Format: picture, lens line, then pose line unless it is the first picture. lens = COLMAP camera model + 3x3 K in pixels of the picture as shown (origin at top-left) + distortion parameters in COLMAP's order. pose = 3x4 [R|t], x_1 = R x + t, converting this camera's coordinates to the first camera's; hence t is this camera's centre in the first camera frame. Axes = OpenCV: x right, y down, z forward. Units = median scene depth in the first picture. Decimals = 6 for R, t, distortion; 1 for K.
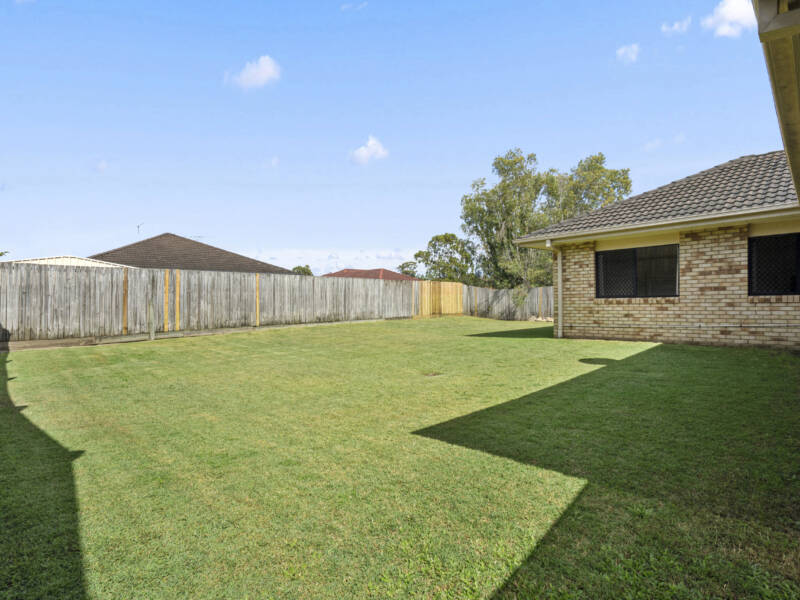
lens RADIAL K [[416.4, 0, 398.8], [0, 416.4, 297.6], [0, 0, 1]] dist [0.003525, -0.000376]
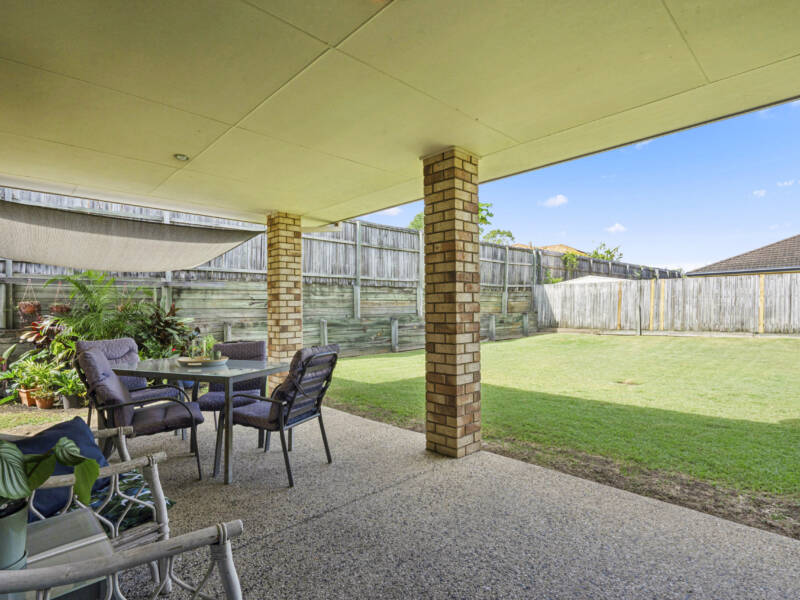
lens RADIAL K [[416.4, 0, 398.5], [0, 416.4, 304.8], [0, 0, 1]] dist [0.003525, -0.000376]
pose [[-0.014111, -0.002699, -0.999897, 0.664377], [0.007632, 0.999967, -0.002807, 0.004232], [0.999871, -0.007671, -0.014090, 0.248746]]
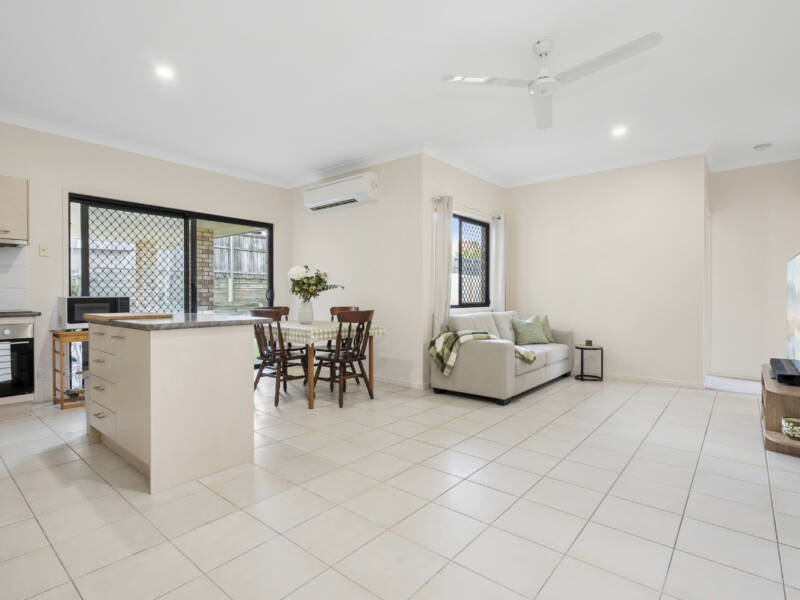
lens RADIAL K [[416.4, 0, 395.3], [0, 416.4, 298.2], [0, 0, 1]] dist [0.003525, -0.000376]
pose [[0.088809, 0.013665, -0.995955, 1.466707], [-0.007057, 0.999889, 0.013090, -0.004256], [0.996024, 0.005866, 0.088896, 0.816708]]
